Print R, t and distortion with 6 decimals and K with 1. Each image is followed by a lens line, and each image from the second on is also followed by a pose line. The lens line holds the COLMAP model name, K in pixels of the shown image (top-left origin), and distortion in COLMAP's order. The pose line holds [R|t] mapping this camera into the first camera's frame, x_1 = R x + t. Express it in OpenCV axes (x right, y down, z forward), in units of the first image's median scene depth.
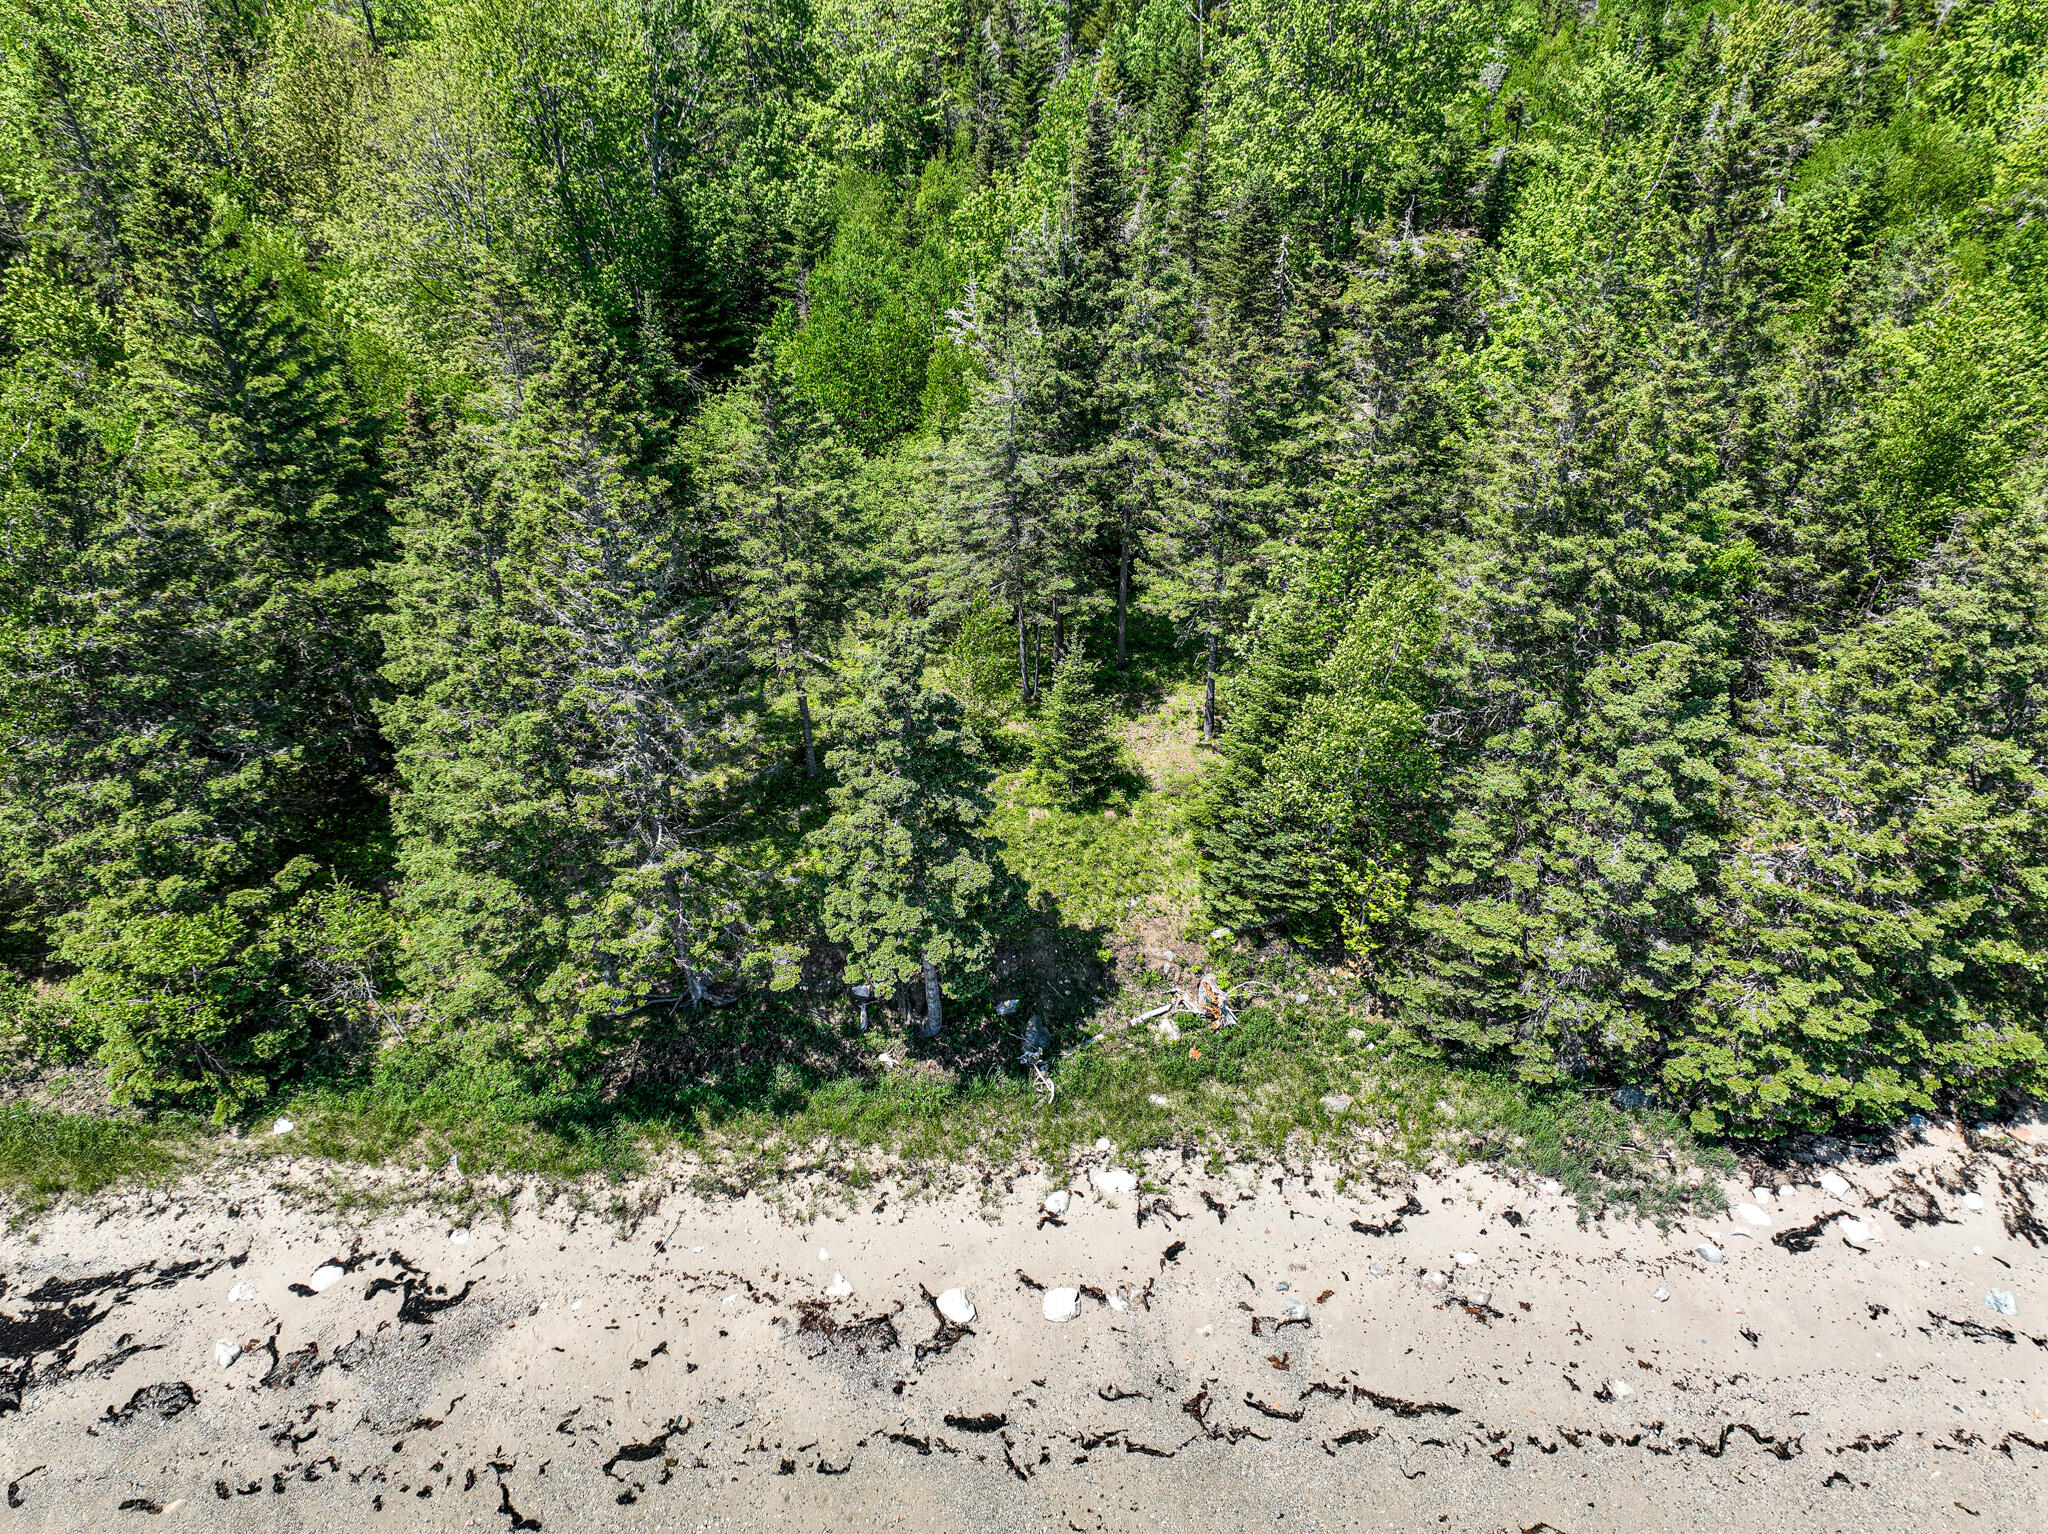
lens RADIAL K [[1437.4, 0, 1026.9], [0, 1437.4, 763.1], [0, 0, 1]] dist [-0.003901, 0.021160]
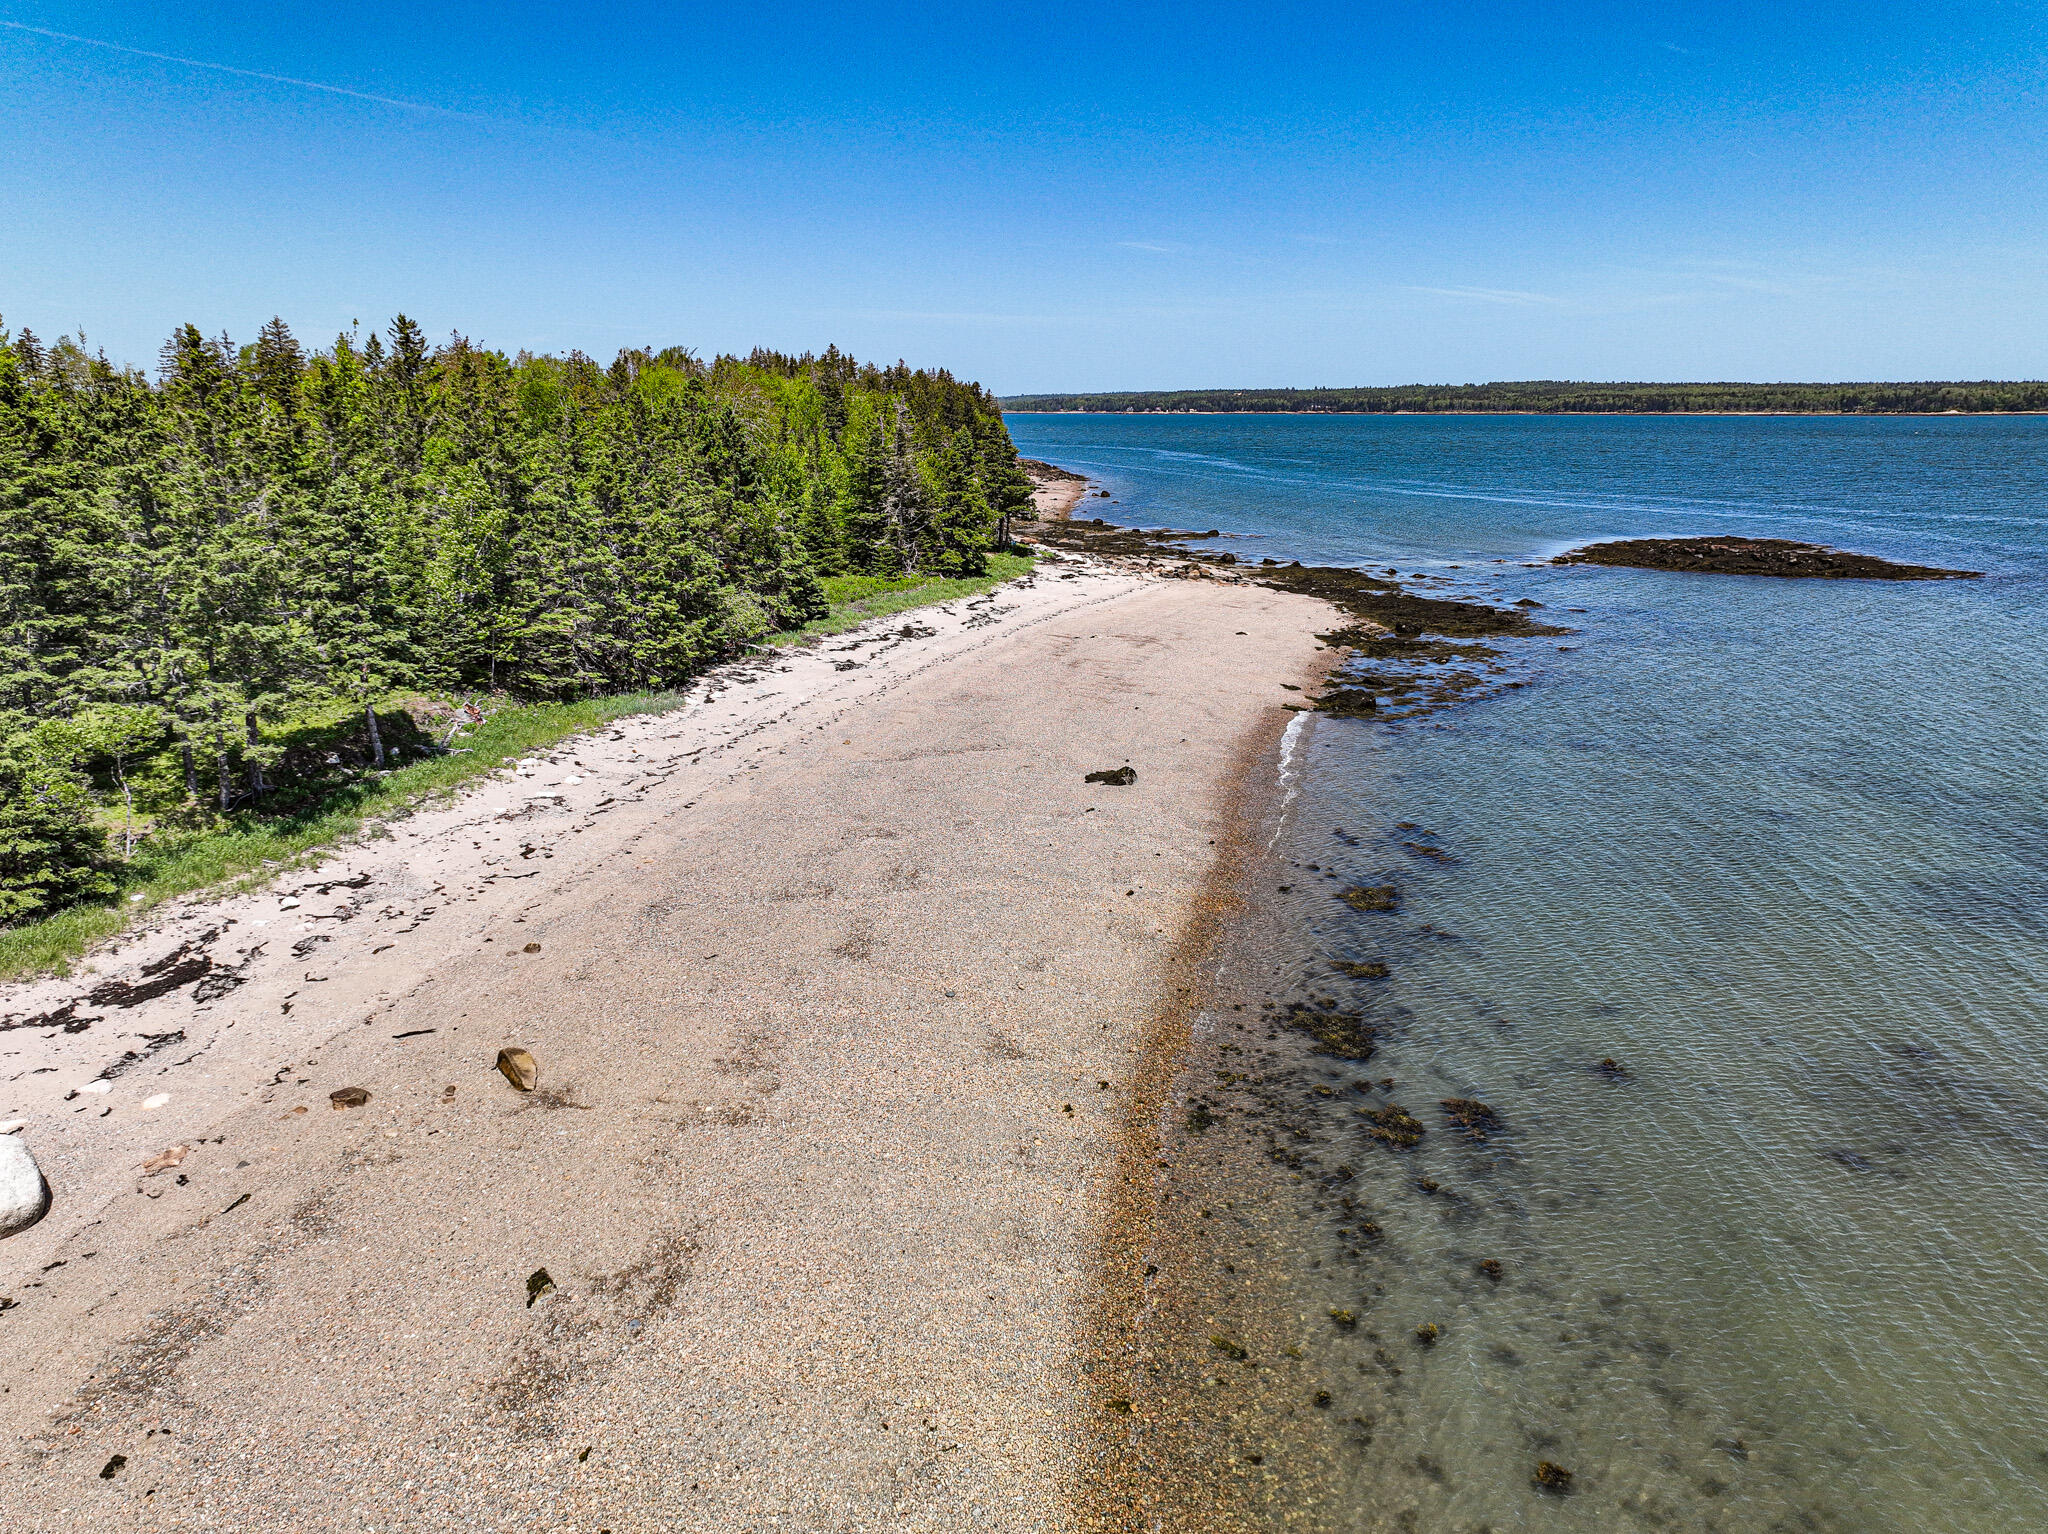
lens RADIAL K [[1437.4, 0, 1023.3], [0, 1437.4, 752.7], [0, 0, 1]] dist [-0.003901, 0.021160]
pose [[0.228141, -0.225514, 0.947151, -1.597990], [0.586049, 0.808646, 0.051375, 0.571191], [-0.777495, 0.543356, 0.316647, -0.116959]]
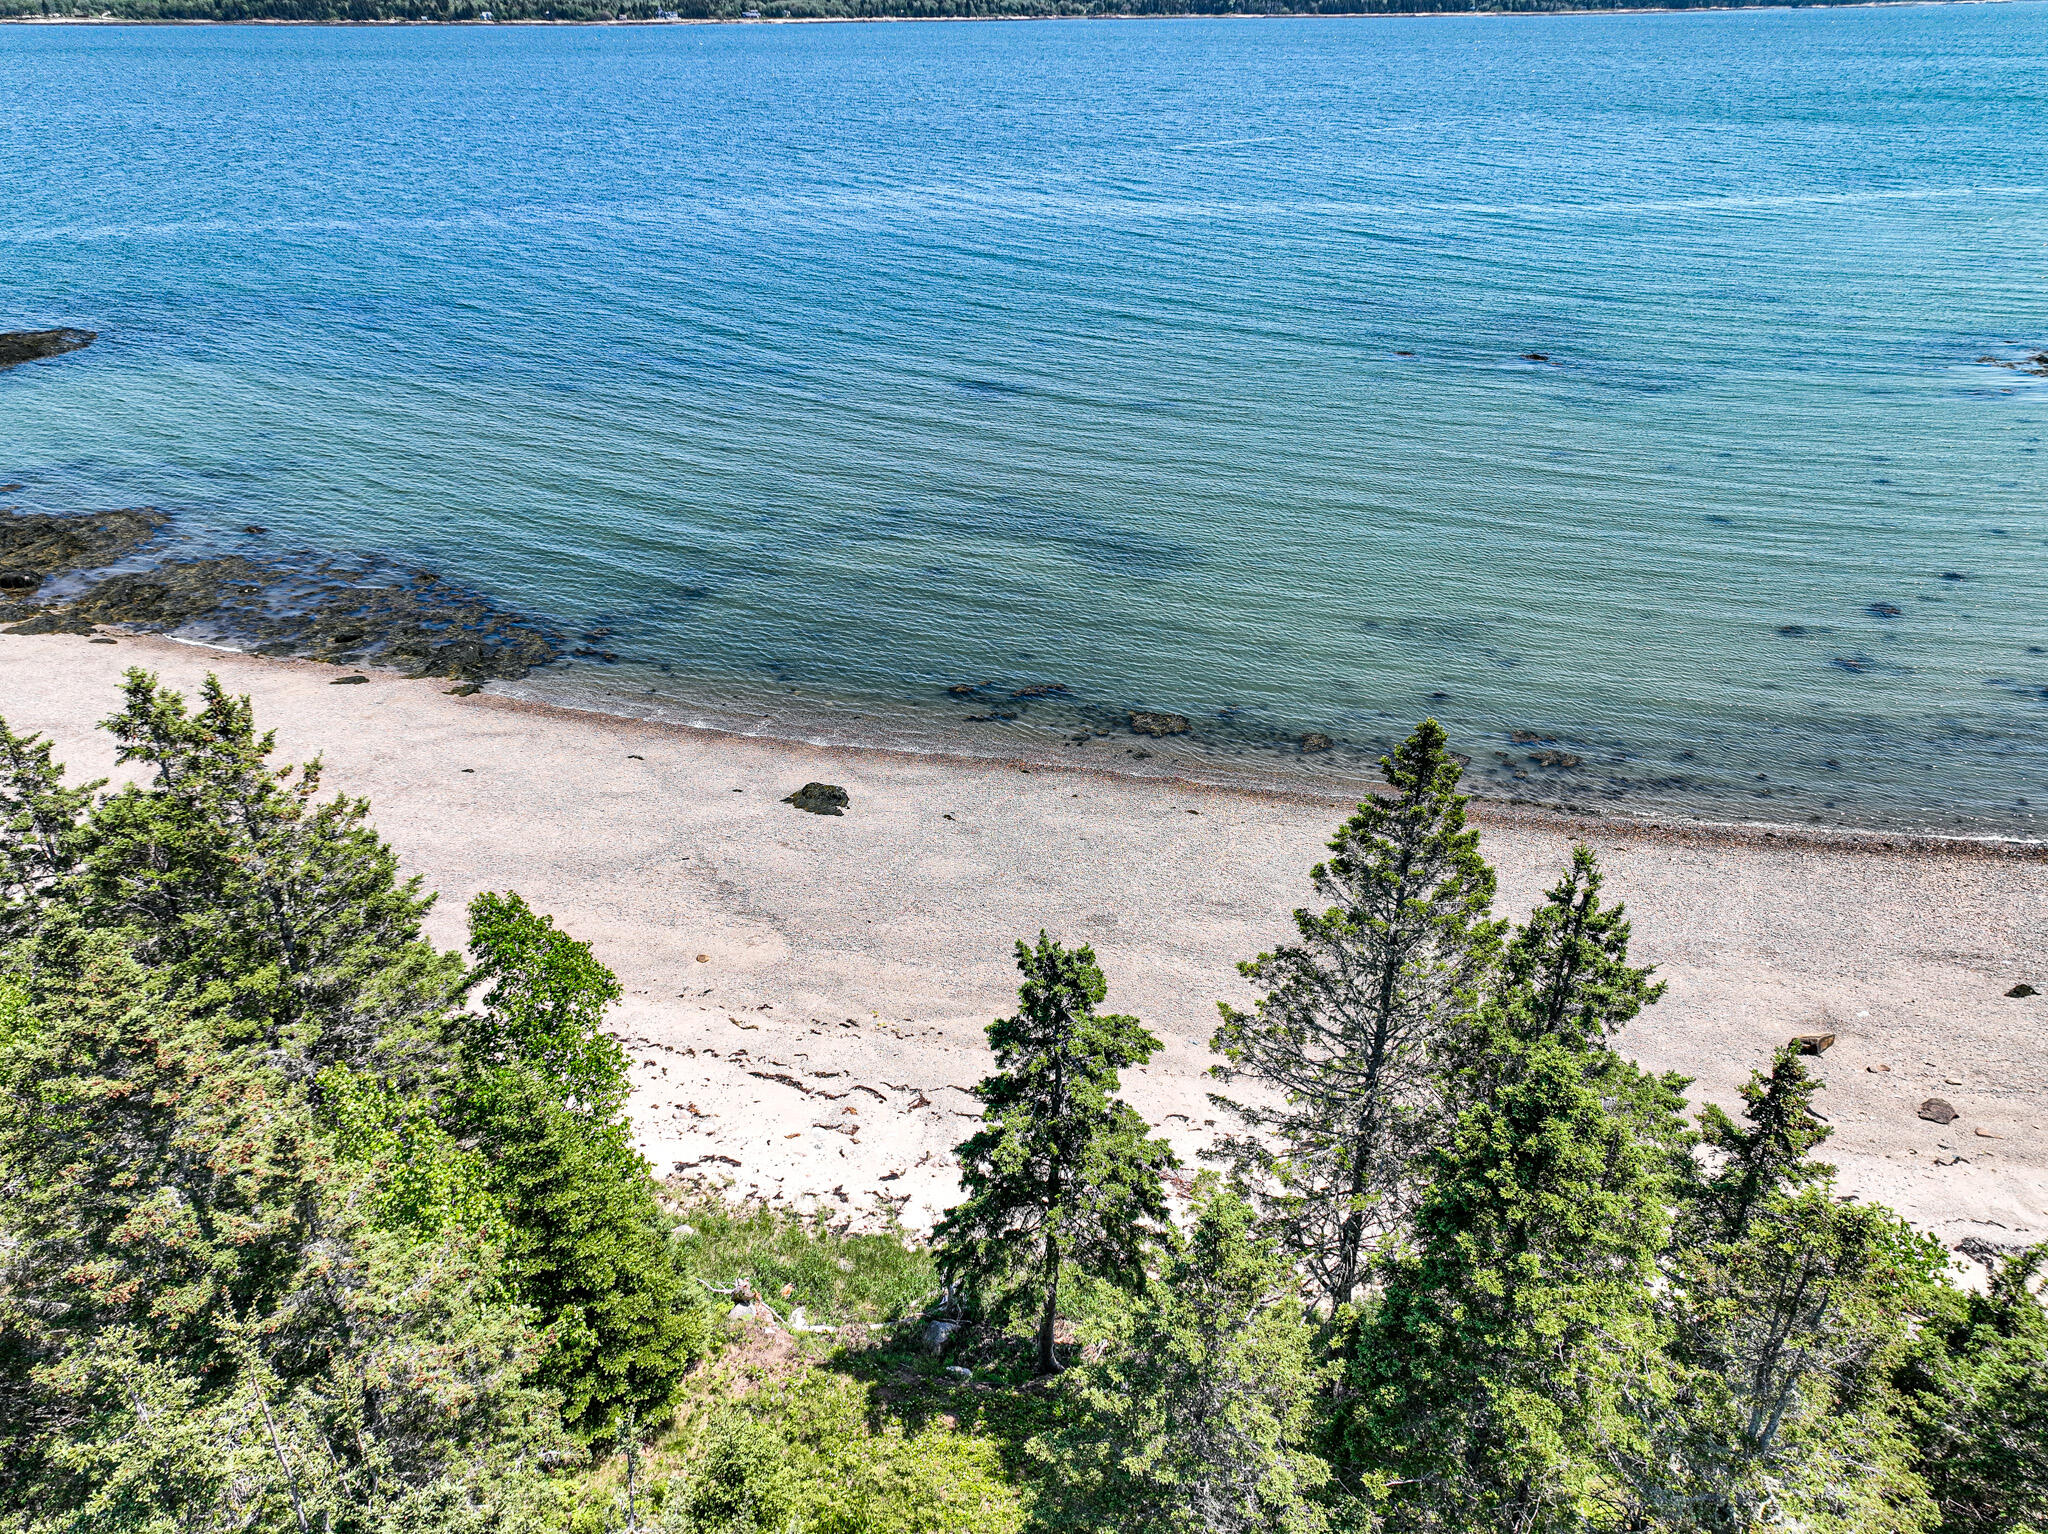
lens RADIAL K [[1437.4, 0, 1027.9], [0, 1437.4, 763.8], [0, 0, 1]] dist [-0.003901, 0.021160]
pose [[-0.973177, -0.104779, 0.204813, -0.213733], [0.141235, 0.430652, 0.891399, -0.841302], [-0.181603, 0.896415, -0.404302, 1.123647]]
